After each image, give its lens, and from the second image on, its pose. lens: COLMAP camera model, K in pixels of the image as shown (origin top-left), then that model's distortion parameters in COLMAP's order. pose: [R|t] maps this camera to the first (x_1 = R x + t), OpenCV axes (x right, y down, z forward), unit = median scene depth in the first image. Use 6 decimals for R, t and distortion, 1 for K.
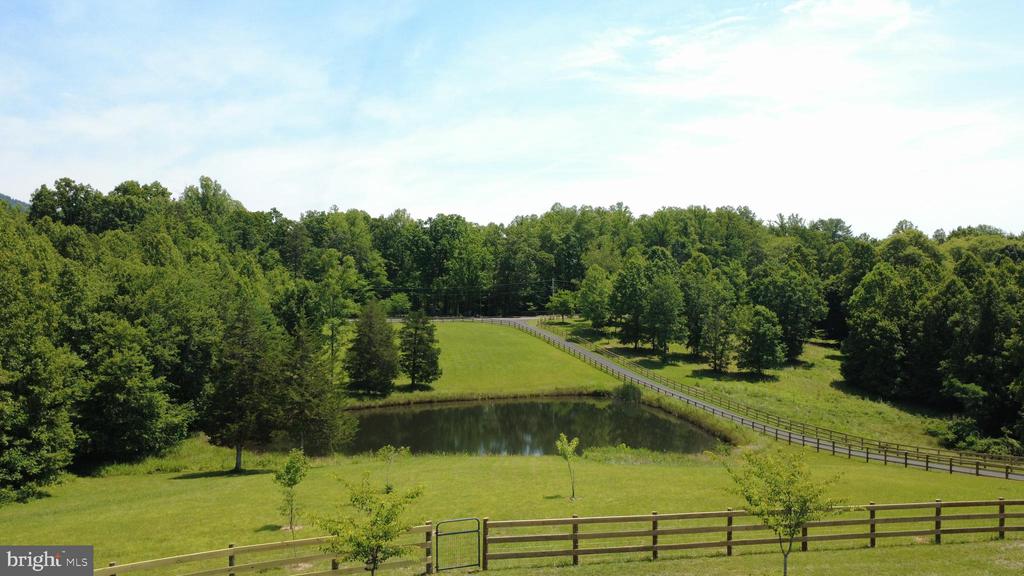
lens RADIAL K [[800.5, 0, 512.0], [0, 800.5, 288.0], [0, 0, 1]] dist [-0.000959, -0.002242]
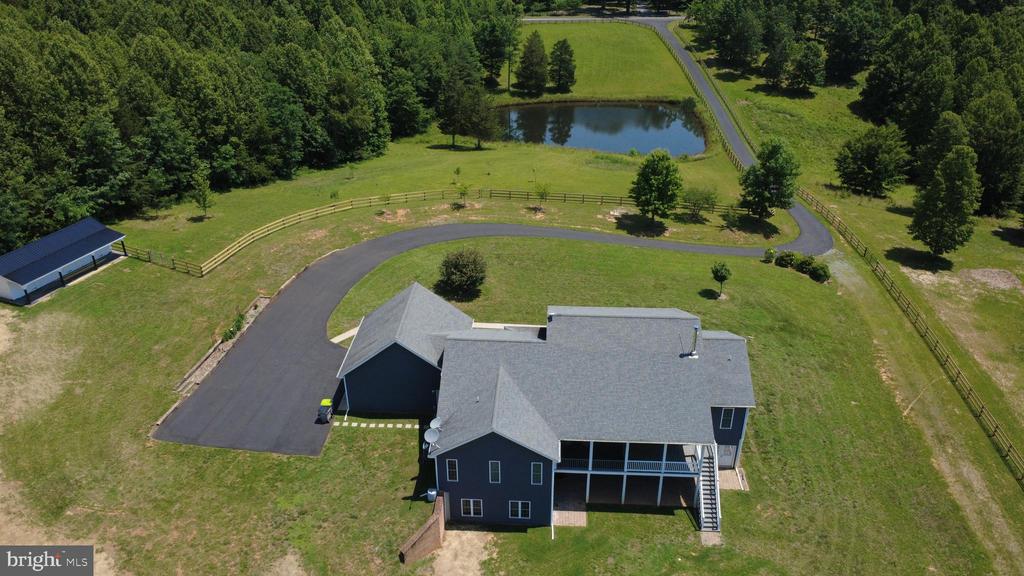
lens RADIAL K [[749.0, 0, 512.5], [0, 749.0, 291.1], [0, 0, 1]] dist [-0.001155, -0.001107]
pose [[0.966595, 0.135543, -0.217535, 0.221248], [-0.021879, 0.889264, 0.456871, -0.260177], [0.255371, -0.436850, 0.862524, -0.651603]]
